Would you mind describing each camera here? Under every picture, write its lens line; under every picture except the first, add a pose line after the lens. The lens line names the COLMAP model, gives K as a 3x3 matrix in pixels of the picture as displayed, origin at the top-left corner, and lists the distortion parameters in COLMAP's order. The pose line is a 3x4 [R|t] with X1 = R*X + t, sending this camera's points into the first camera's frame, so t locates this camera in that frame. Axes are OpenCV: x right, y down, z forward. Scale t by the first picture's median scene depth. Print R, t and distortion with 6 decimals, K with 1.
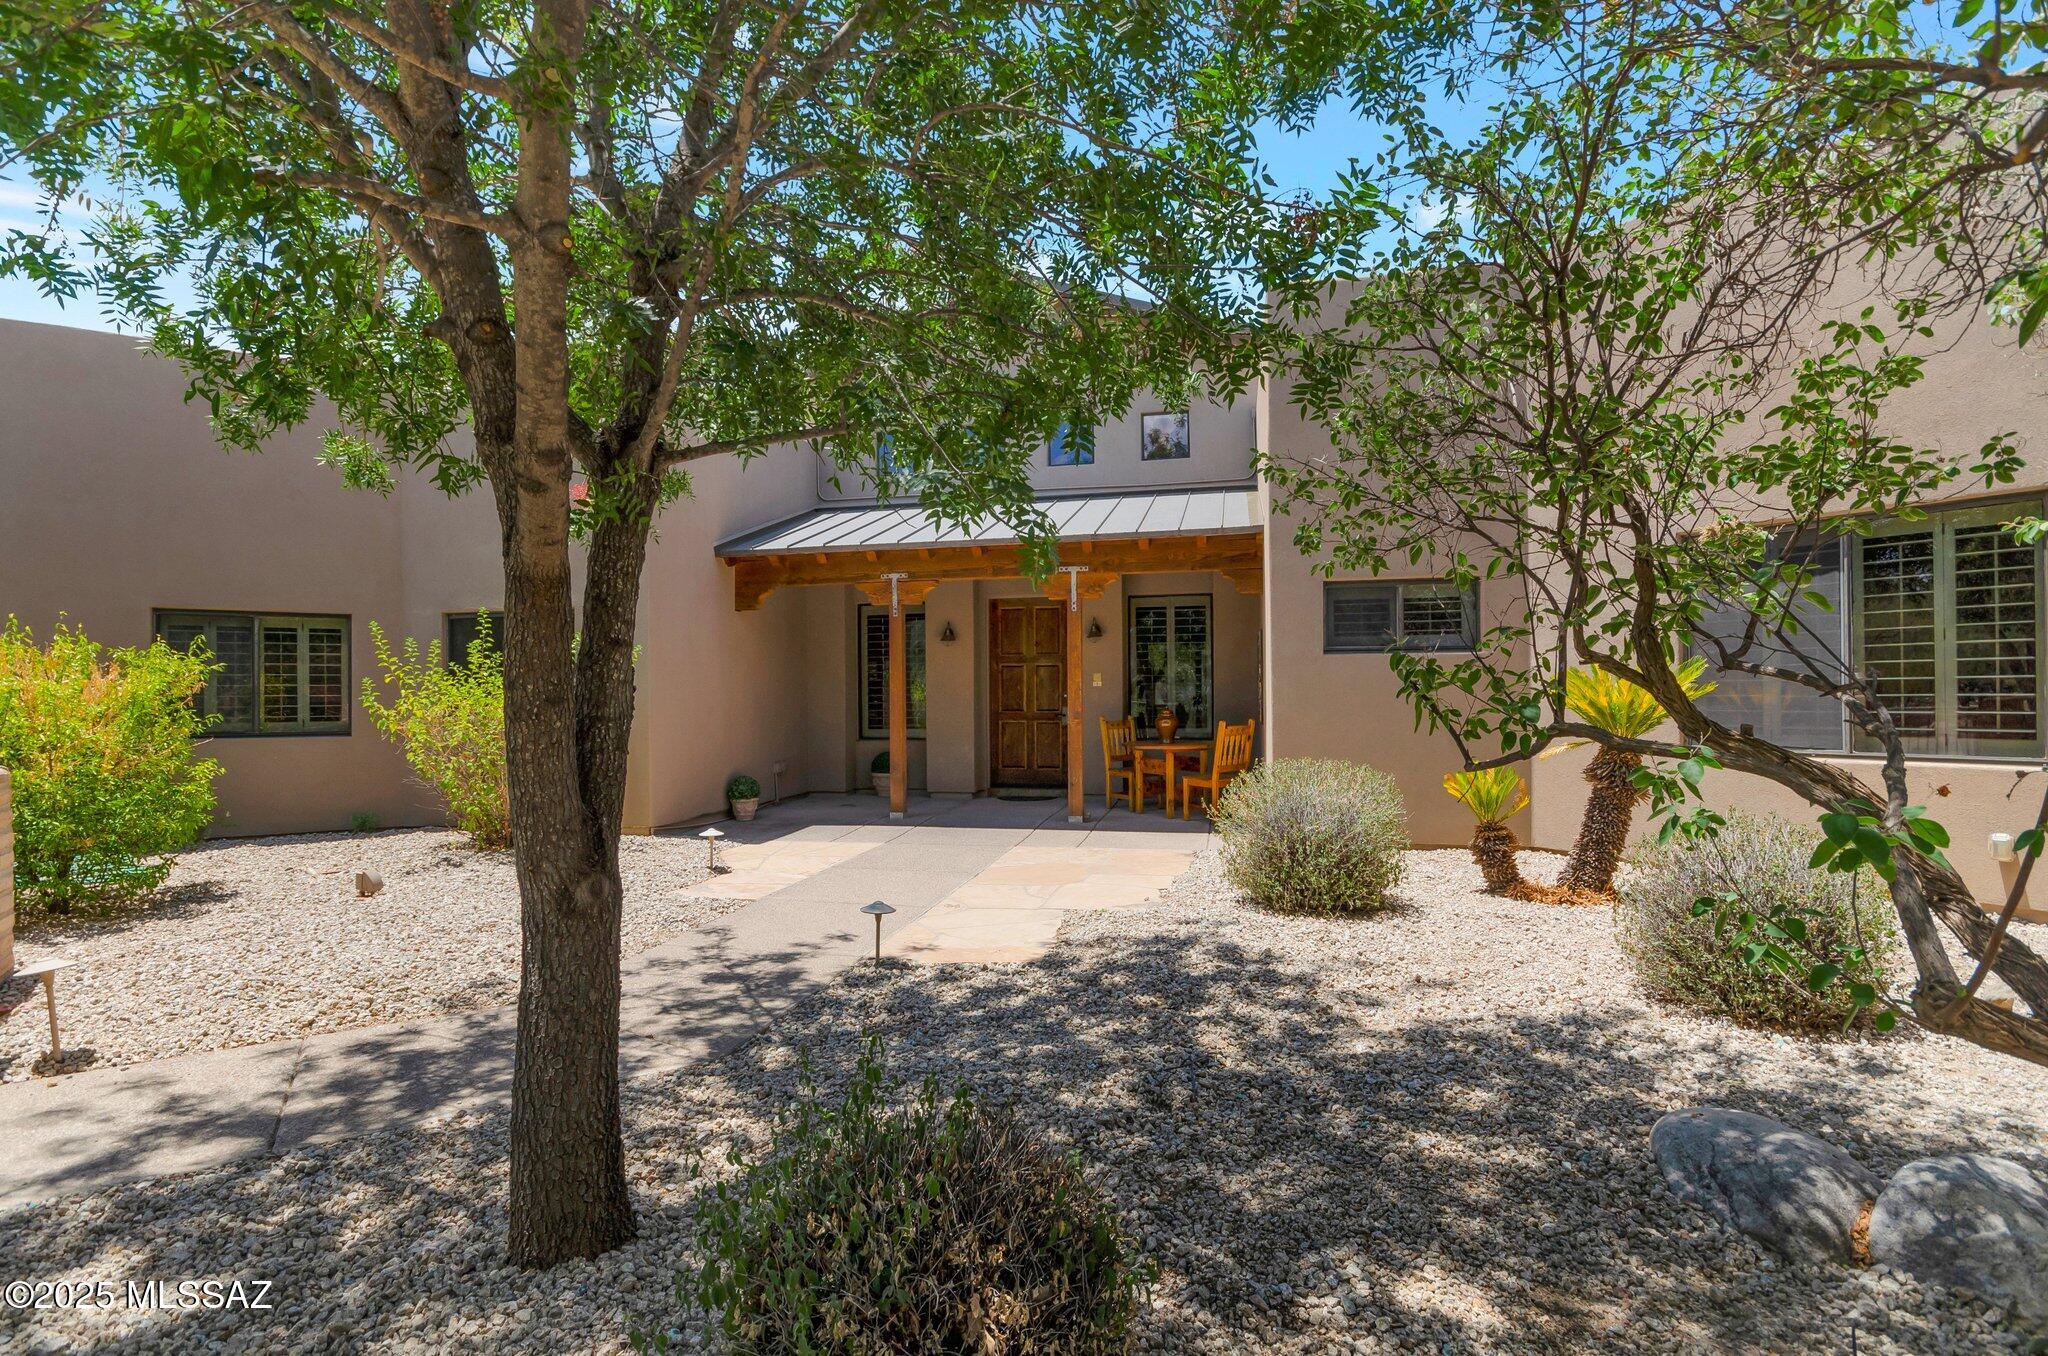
lens RADIAL K [[1039.8, 0, 1017.5], [0, 1039.8, 669.2], [0, 0, 1]] dist [-0.000338, -0.000429]
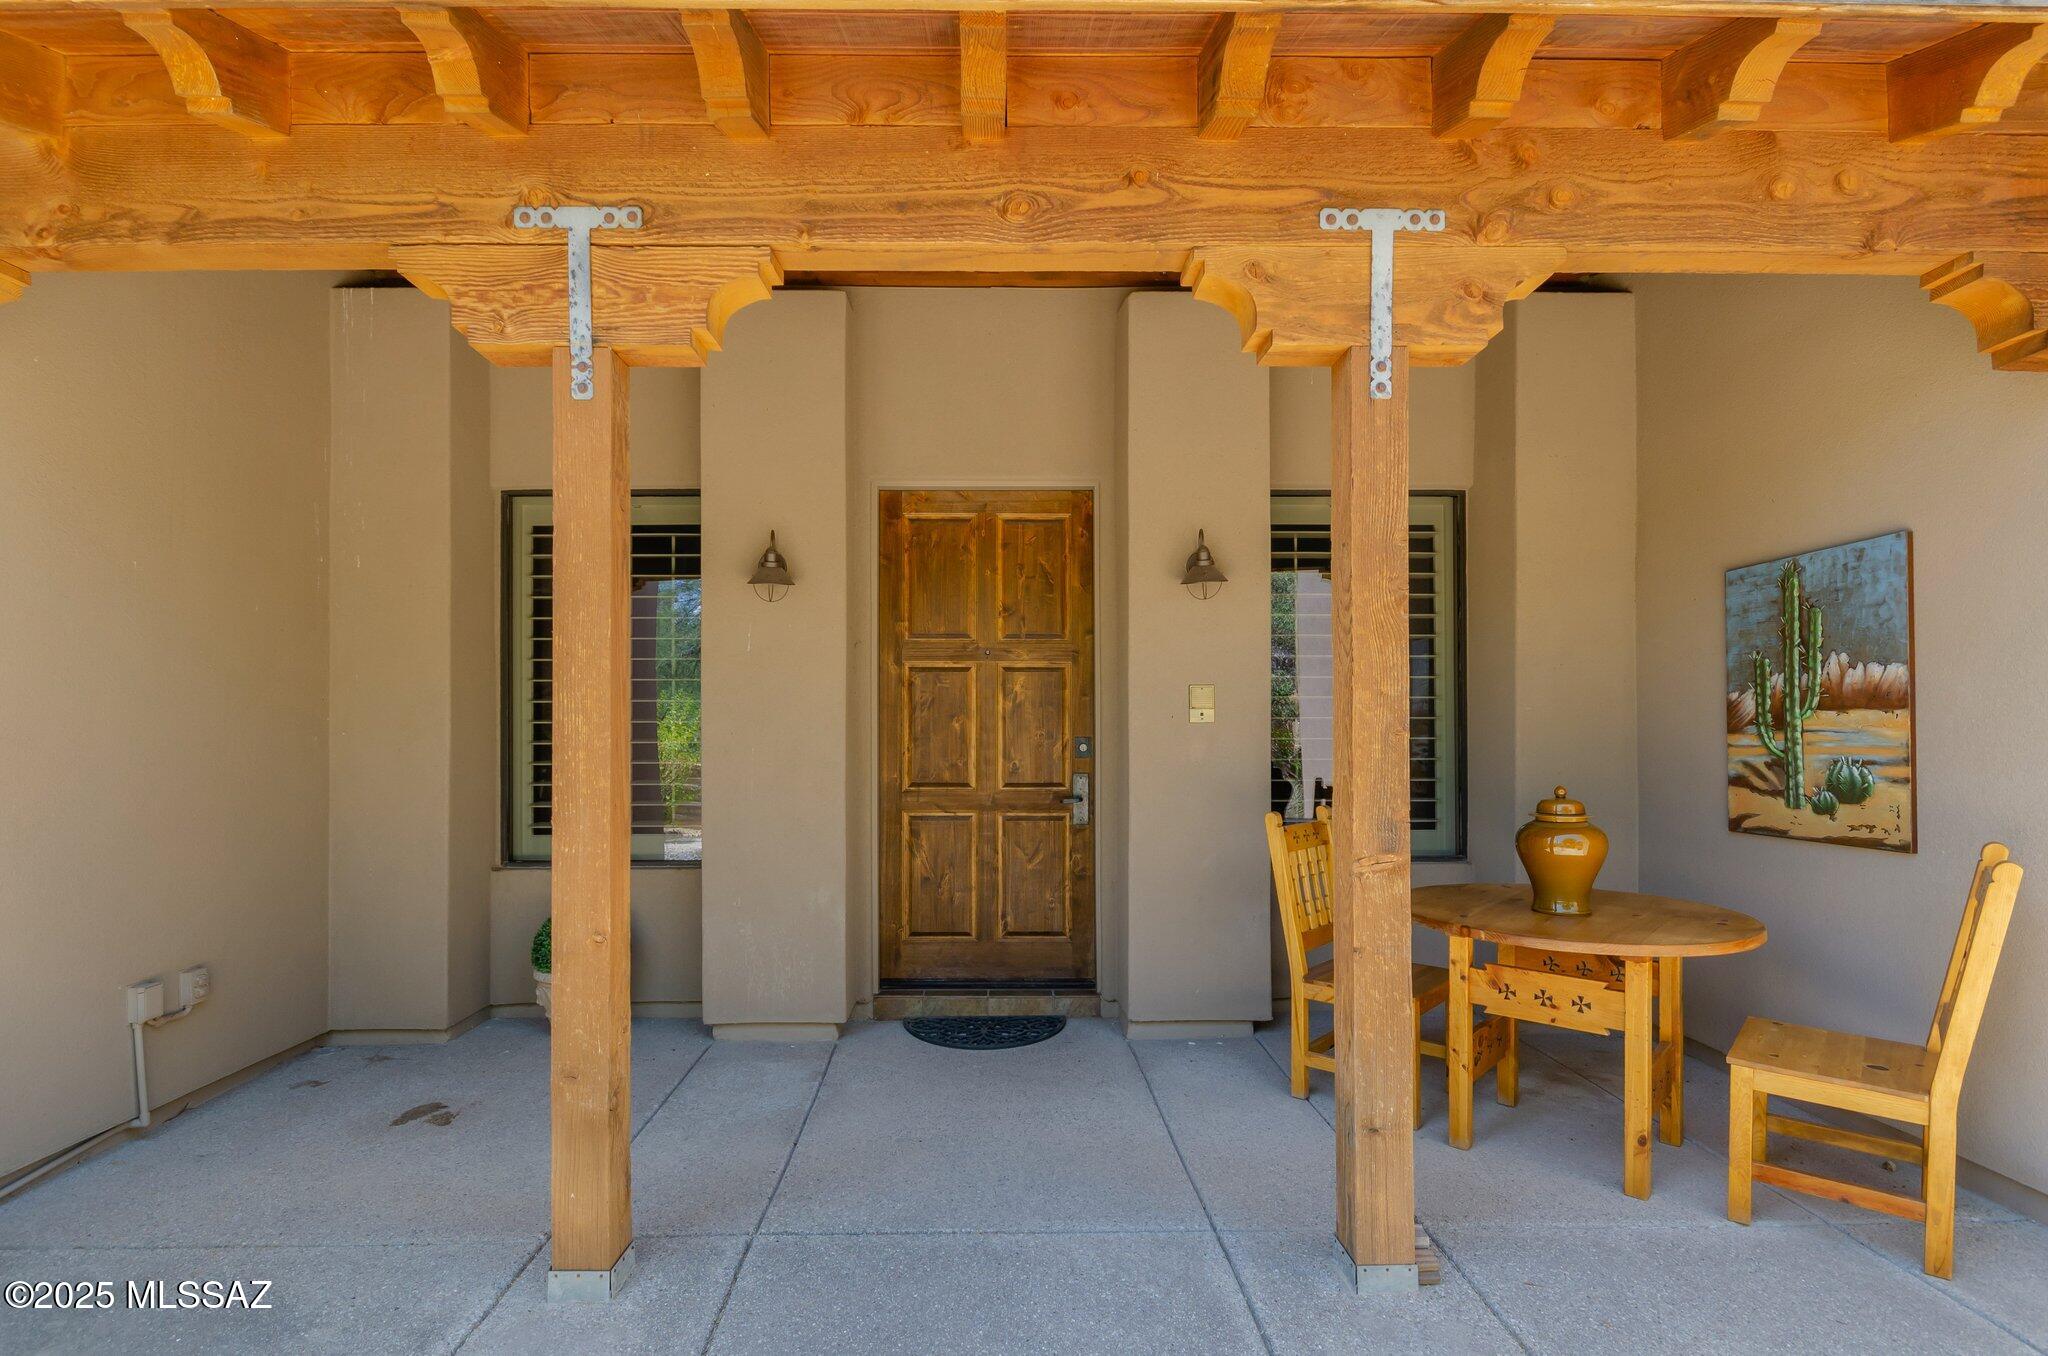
lens RADIAL K [[943.8, 0, 1021.6], [0, 943.8, 726.9], [0, 0, 1]] dist [-0.000755, -0.000117]
pose [[0.963623, 0.006954, 0.267173, -0.075136], [-0.008437, 0.999955, 0.004404, 0.017854], [-0.267131, -0.006498, 0.963638, 0.731510]]
